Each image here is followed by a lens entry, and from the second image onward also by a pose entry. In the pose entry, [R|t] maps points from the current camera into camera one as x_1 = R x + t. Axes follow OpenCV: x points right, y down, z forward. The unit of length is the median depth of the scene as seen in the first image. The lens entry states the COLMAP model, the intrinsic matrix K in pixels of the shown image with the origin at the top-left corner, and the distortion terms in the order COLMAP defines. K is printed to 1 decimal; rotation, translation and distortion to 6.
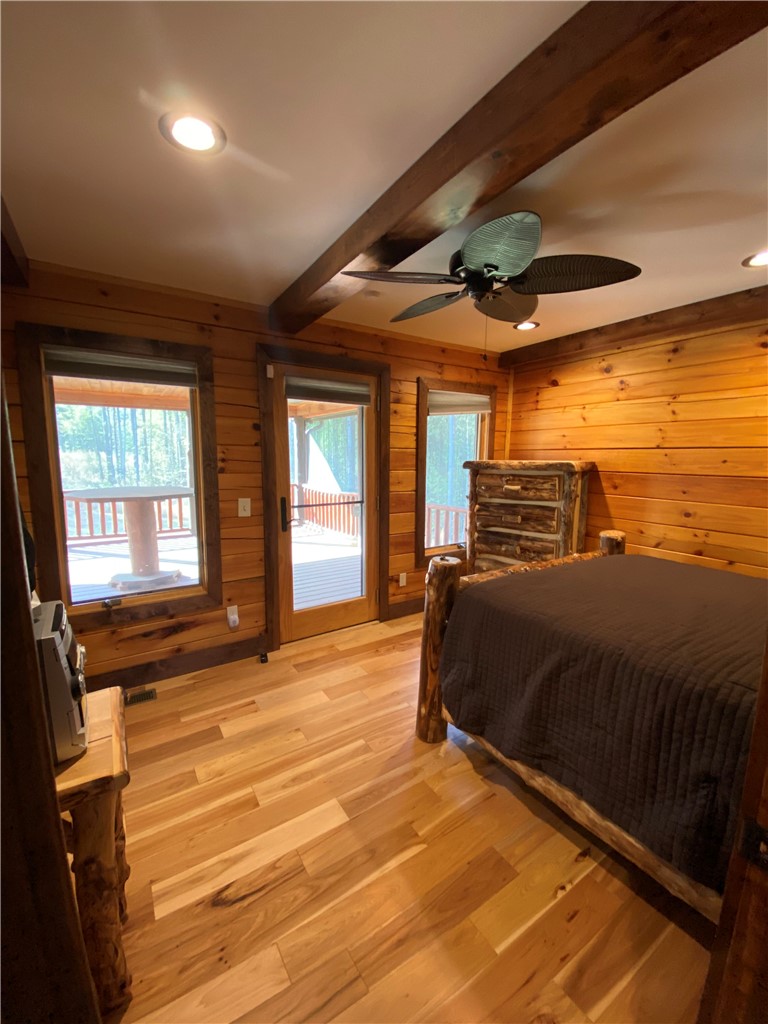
lens RADIAL K [[415.5, 0, 385.6], [0, 415.5, 512.9], [0, 0, 1]] dist [0.007857, -0.013468]
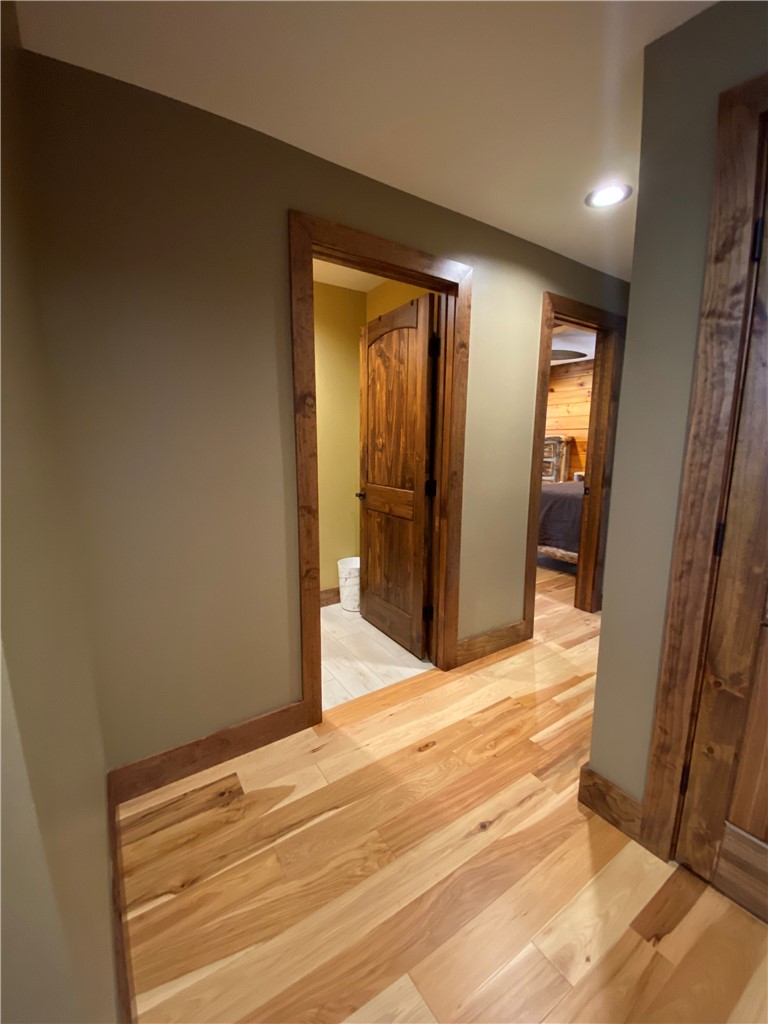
lens RADIAL K [[415.5, 0, 380.4], [0, 415.5, 513.4], [0, 0, 1]] dist [0.007857, -0.013468]
pose [[0.999989, -0.001132, -0.004567, -0.335530], [0.001254, 0.999645, 0.026622, 0.167488], [0.004536, -0.026627, 0.999635, -0.839533]]
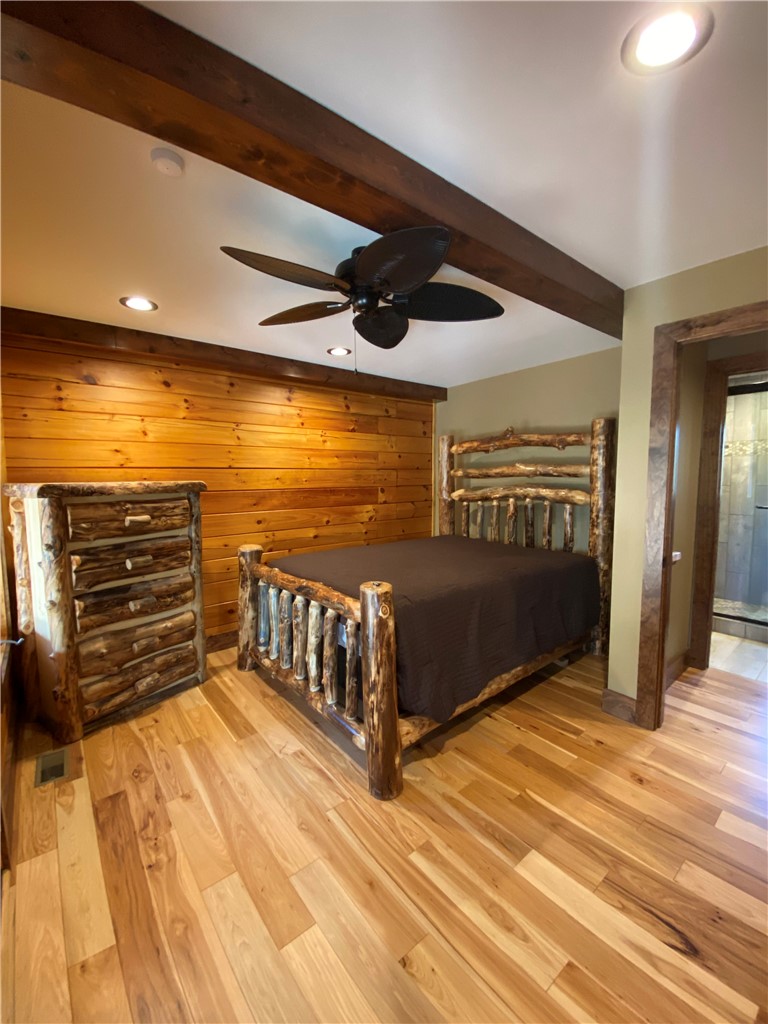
lens RADIAL K [[415.5, 0, 383.6], [0, 415.5, 510.2], [0, 0, 1]] dist [0.007857, -0.013468]
pose [[-0.100483, -0.086785, 0.991147, -0.484443], [0.146559, 0.984030, 0.101020, -0.091543], [-0.984085, 0.155412, -0.086159, 0.677166]]
